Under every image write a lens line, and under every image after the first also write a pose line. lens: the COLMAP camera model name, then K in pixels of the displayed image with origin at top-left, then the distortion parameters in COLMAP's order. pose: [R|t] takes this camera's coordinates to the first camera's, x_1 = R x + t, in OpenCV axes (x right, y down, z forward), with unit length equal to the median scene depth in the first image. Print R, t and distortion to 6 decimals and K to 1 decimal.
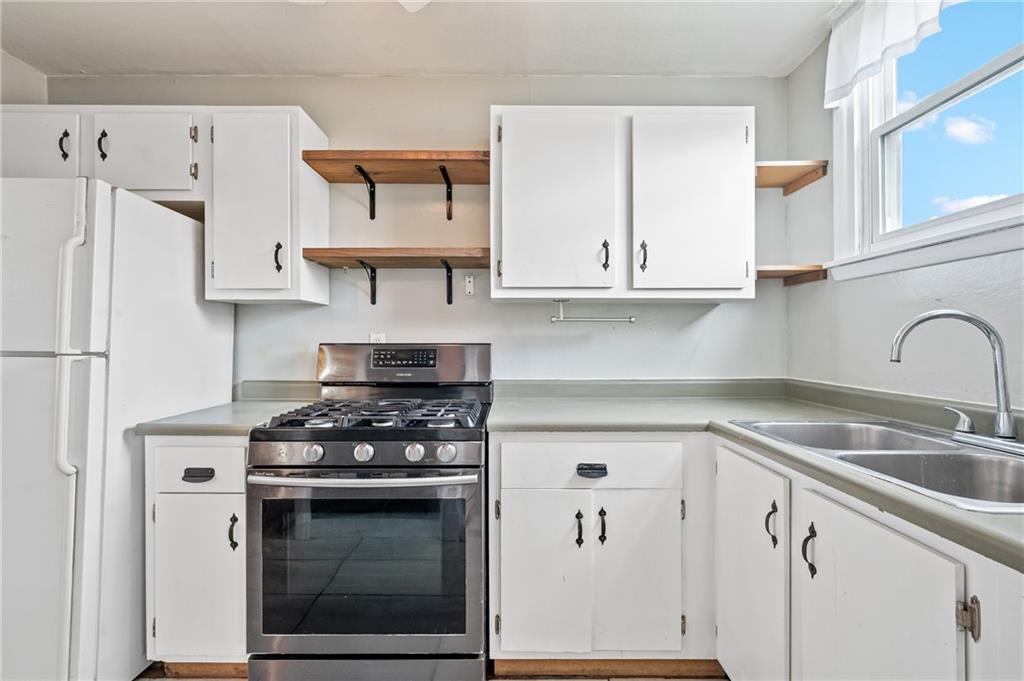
lens RADIAL K [[465.0, 0, 504.0], [0, 465.0, 340.6], [0, 0, 1]] dist [0.000993, 0.000148]
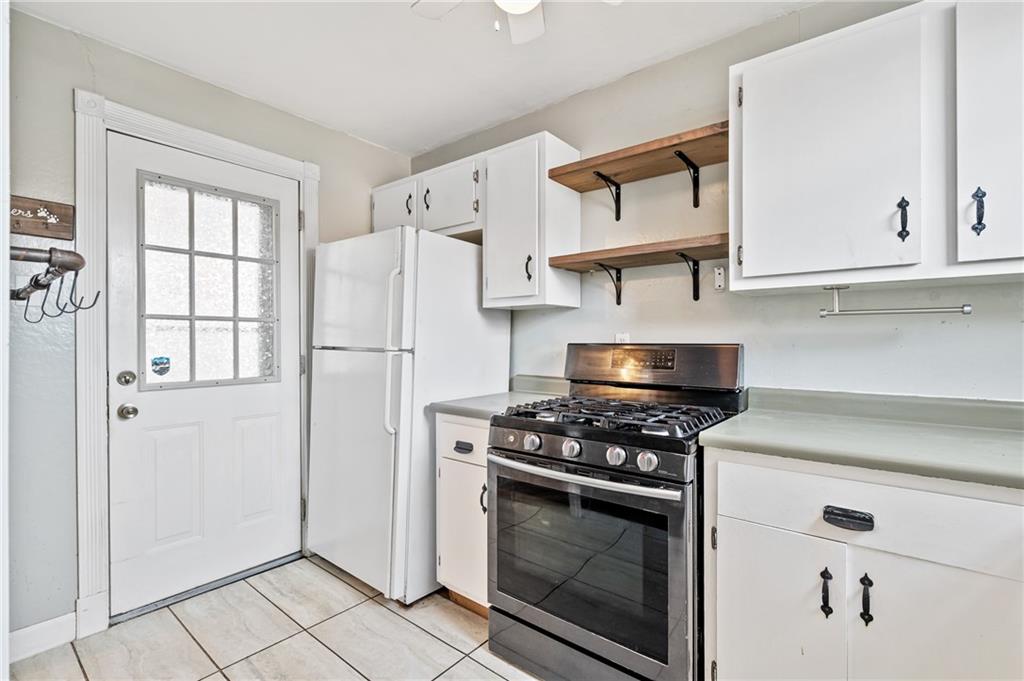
lens RADIAL K [[465.0, 0, 506.2], [0, 465.0, 338.8], [0, 0, 1]] dist [0.000993, 0.000148]
pose [[0.778983, -0.003232, -0.627036, 0.191113], [0.000937, 0.999992, -0.003991, -0.001034], [0.627044, 0.002521, 0.778980, 0.076634]]
